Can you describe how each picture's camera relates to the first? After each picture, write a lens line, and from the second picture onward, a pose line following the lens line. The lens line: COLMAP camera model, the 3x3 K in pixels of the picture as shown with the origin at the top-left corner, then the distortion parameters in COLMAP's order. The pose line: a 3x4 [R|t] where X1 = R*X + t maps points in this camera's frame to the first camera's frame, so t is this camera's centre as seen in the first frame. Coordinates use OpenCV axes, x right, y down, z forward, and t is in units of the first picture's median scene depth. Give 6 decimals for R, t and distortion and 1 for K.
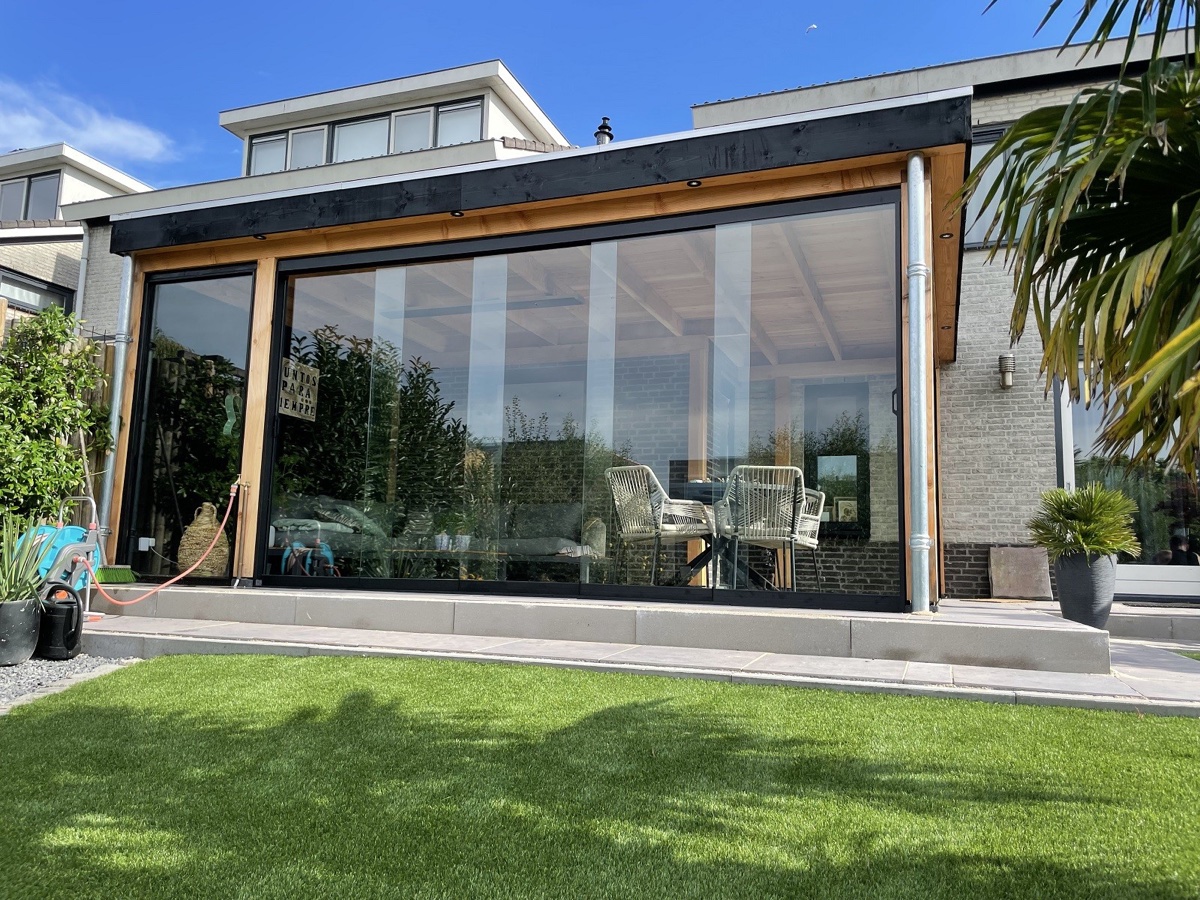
lens RADIAL K [[918.1, 0, 596.3], [0, 918.1, 445.6], [0, 0, 1]] dist [0.077514, -0.109197]
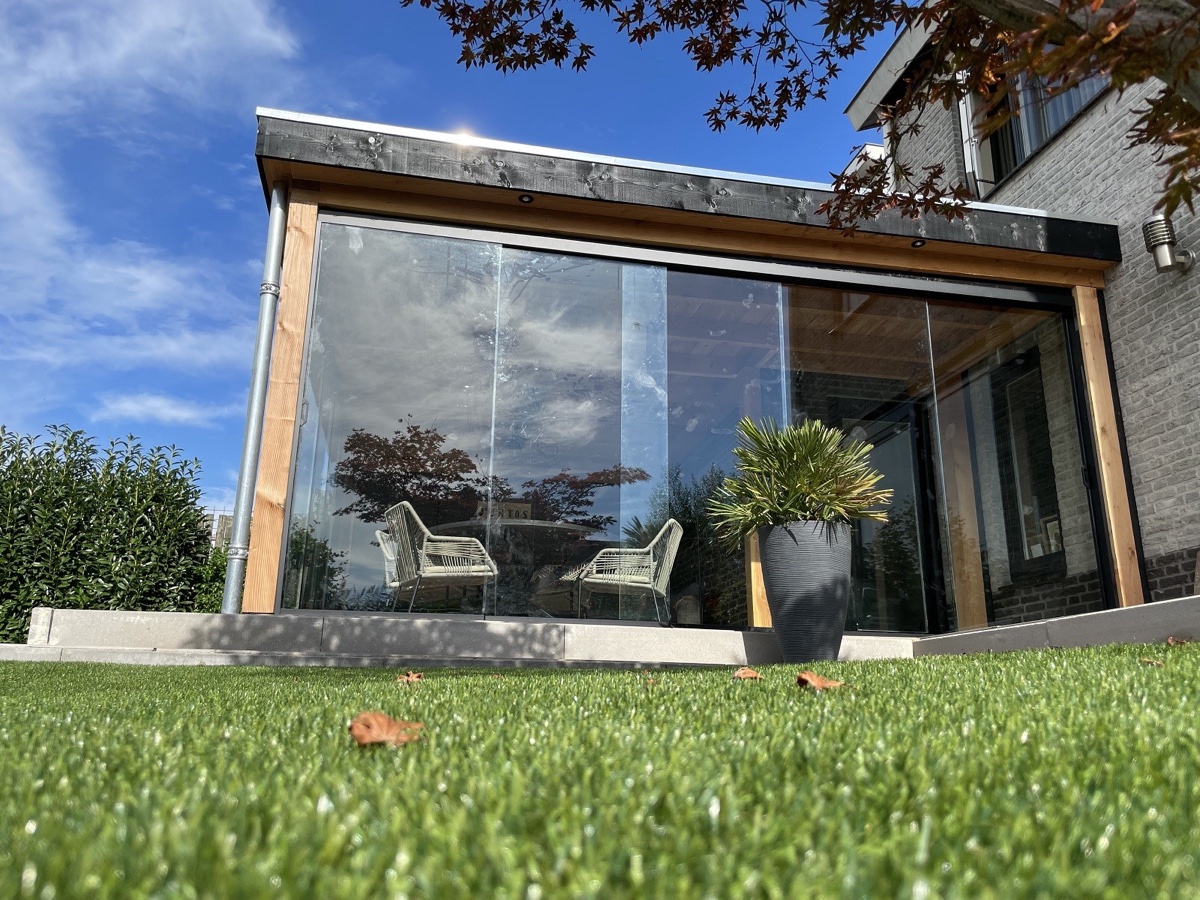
lens RADIAL K [[918.1, 0, 603.0], [0, 918.1, 453.4], [0, 0, 1]] dist [0.077514, -0.109197]
pose [[0.535937, -0.262236, -0.802499, 0.956146], [0.118318, 0.964486, -0.236152, 0.195531], [0.835926, 0.031613, 0.547931, 0.550729]]
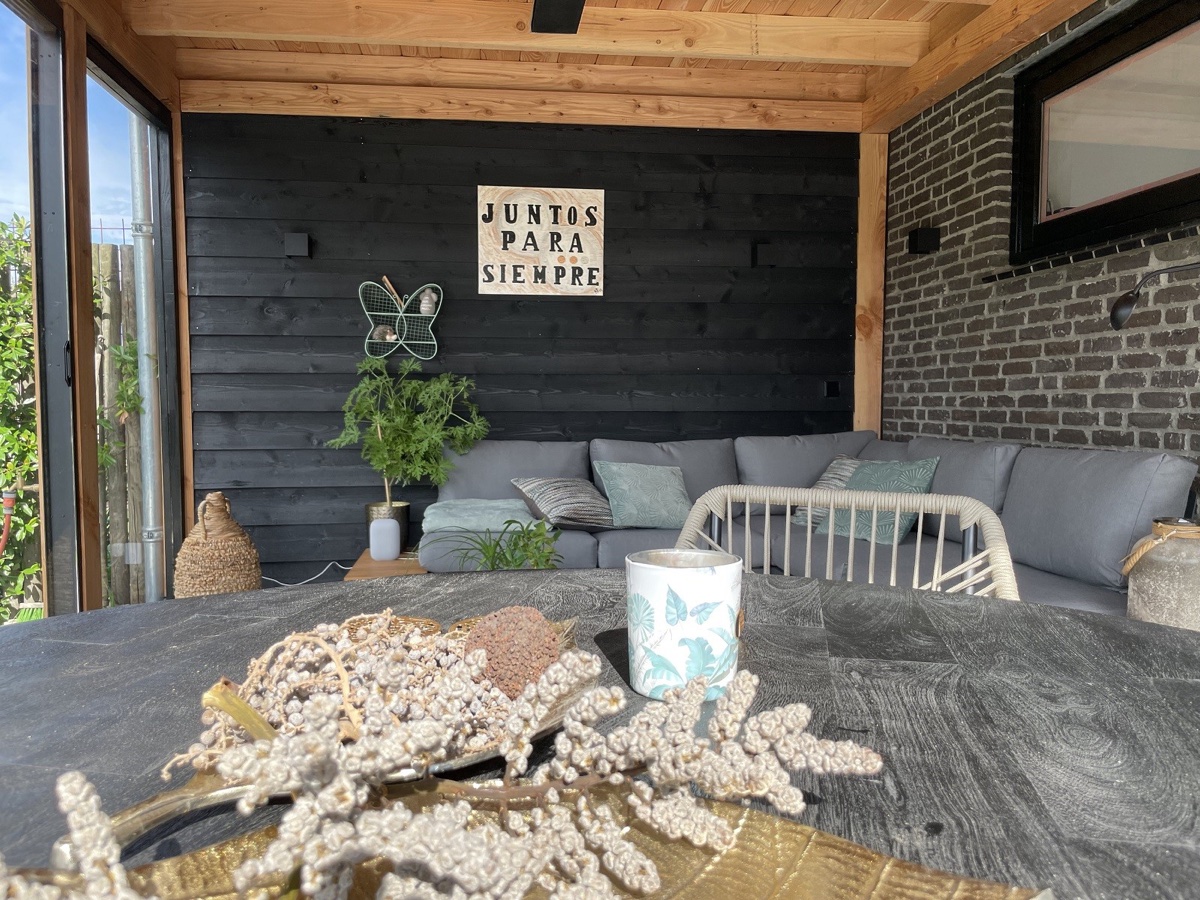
lens RADIAL K [[918.1, 0, 608.2], [0, 918.1, 460.5], [0, 0, 1]] dist [0.077514, -0.109197]
pose [[0.482061, 0.028287, -0.875681, 0.200976], [0.134920, 0.985160, 0.106097, 0.014580], [0.865687, -0.169292, 0.471091, 0.966377]]
